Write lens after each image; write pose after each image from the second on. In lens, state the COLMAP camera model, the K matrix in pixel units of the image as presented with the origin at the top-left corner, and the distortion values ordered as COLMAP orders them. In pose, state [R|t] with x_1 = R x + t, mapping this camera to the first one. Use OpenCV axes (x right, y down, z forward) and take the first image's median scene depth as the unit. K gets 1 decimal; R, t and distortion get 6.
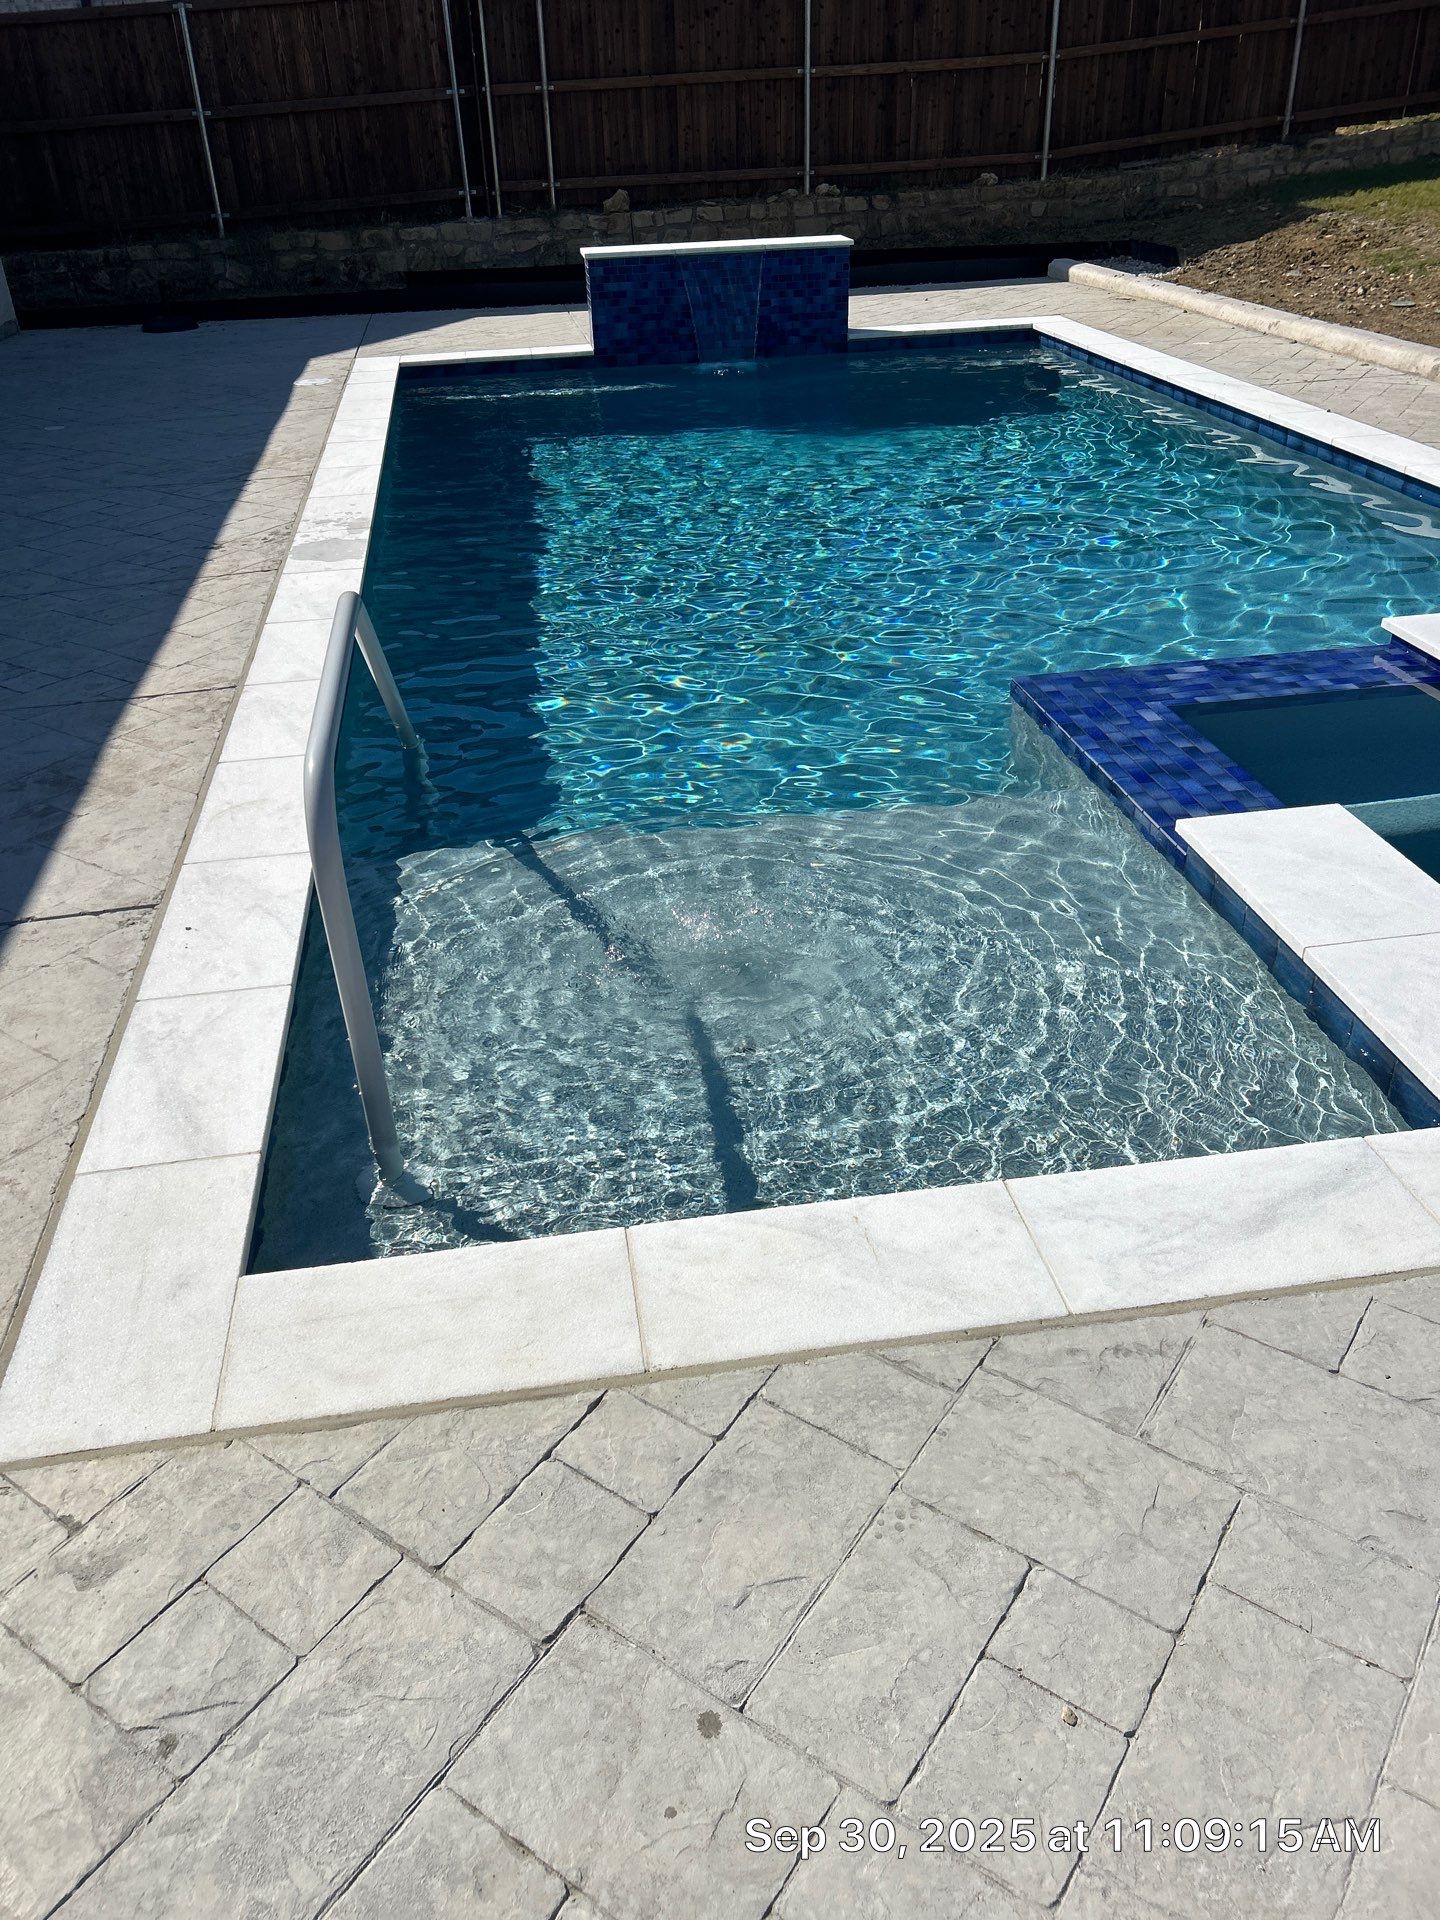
lens RADIAL K [[1451.5, 0, 708.4], [0, 1451.5, 963.7], [0, 0, 1]] dist [0.026880, -0.029287]
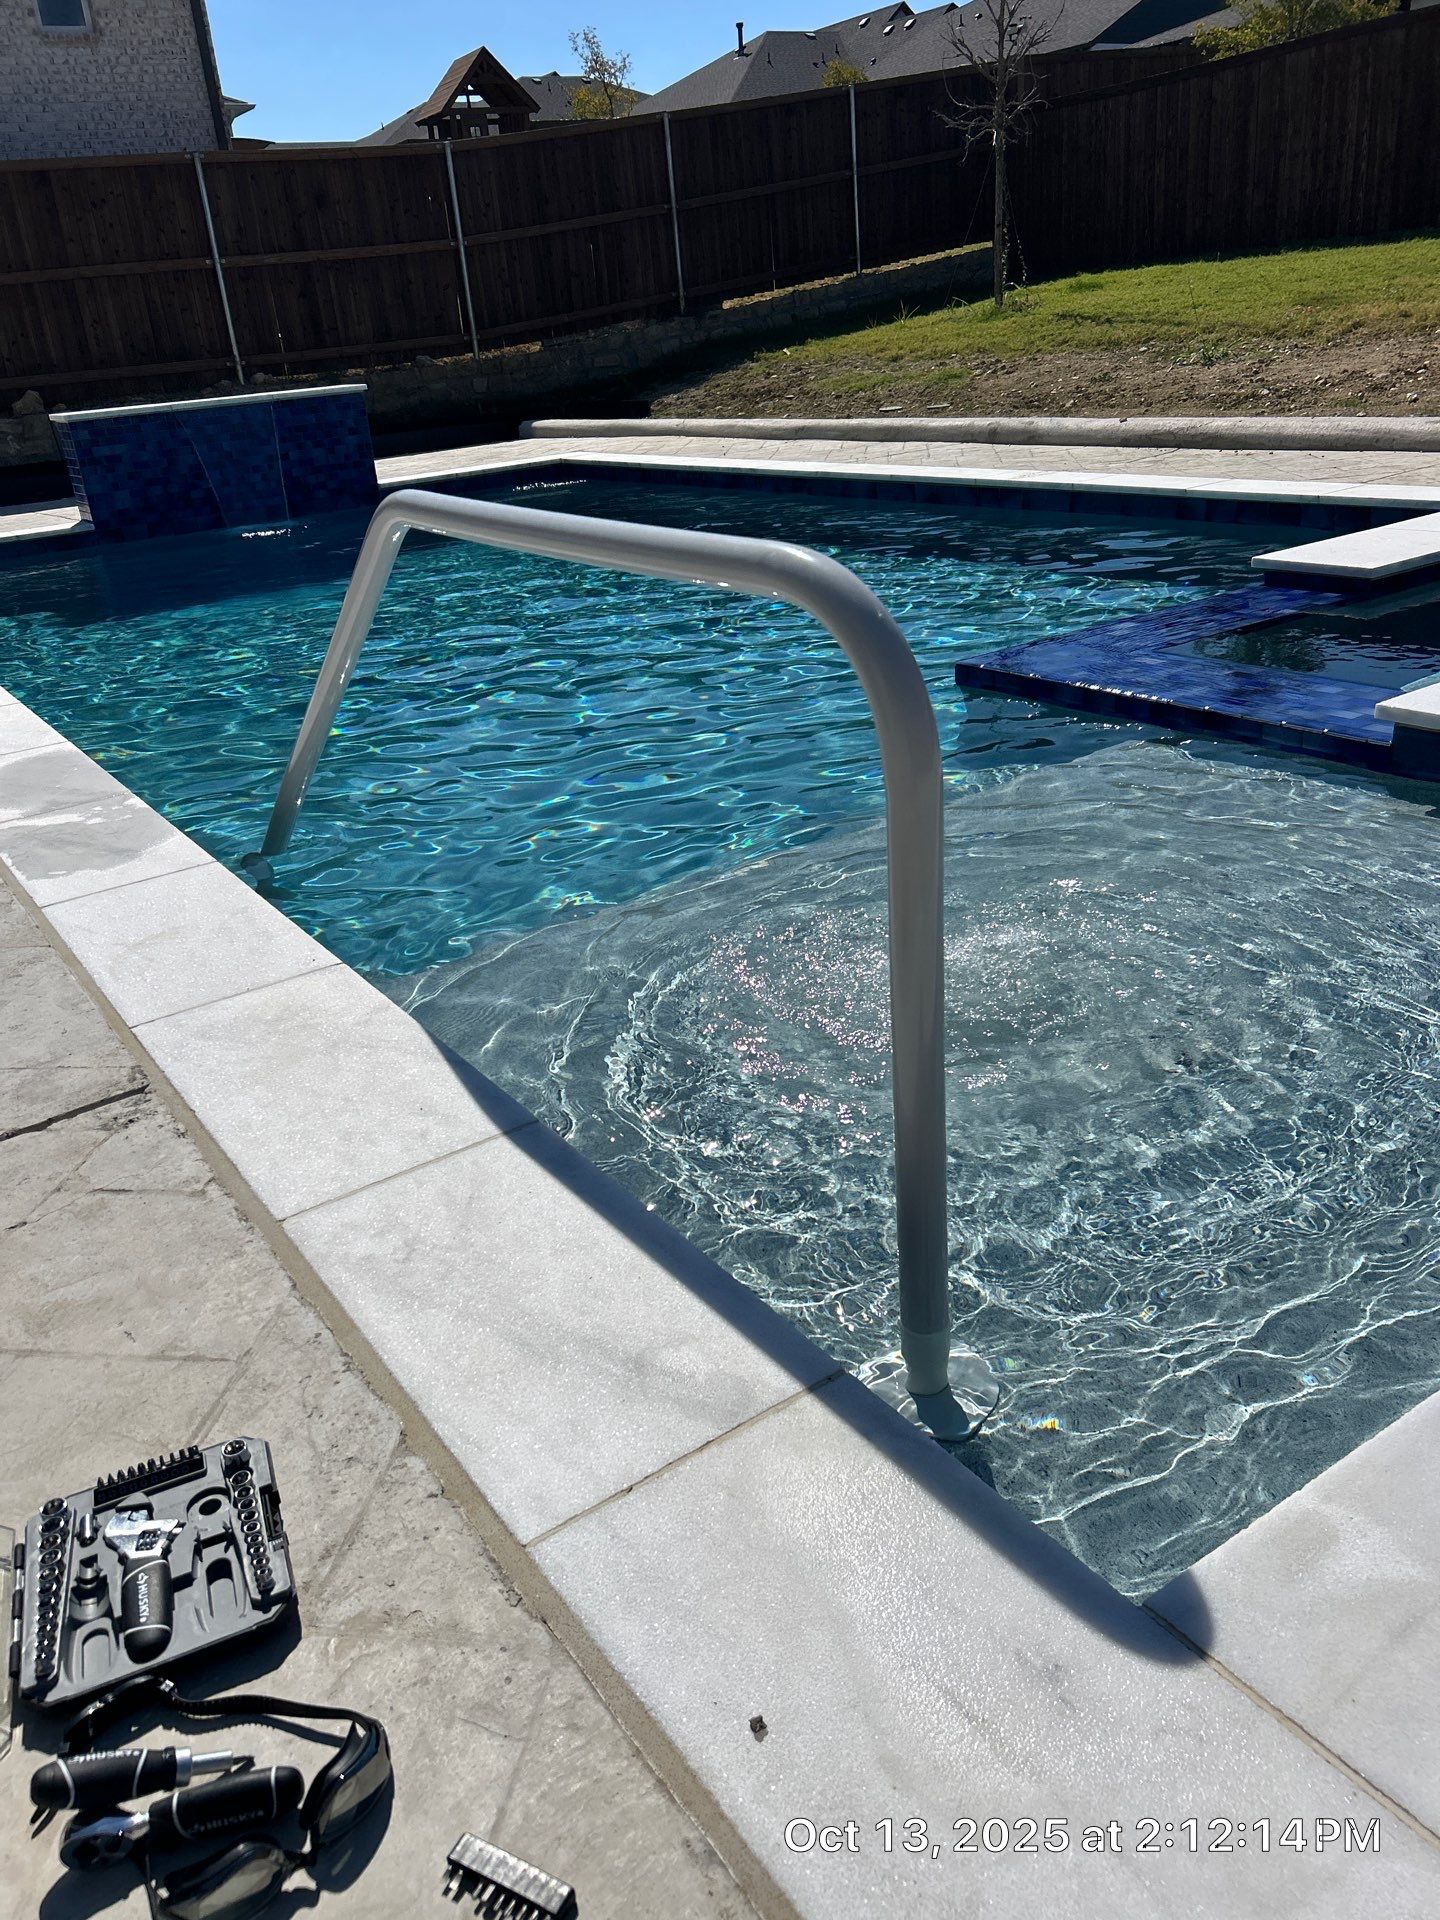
lens RADIAL K [[1451.5, 0, 714.0], [0, 1451.5, 974.4], [0, 0, 1]] dist [0.026880, -0.029287]
pose [[0.903316, -0.213888, 0.371851, -0.092044], [0.265248, 0.959752, -0.092305, 0.006480], [-0.337141, 0.182013, 0.923692, 0.098954]]
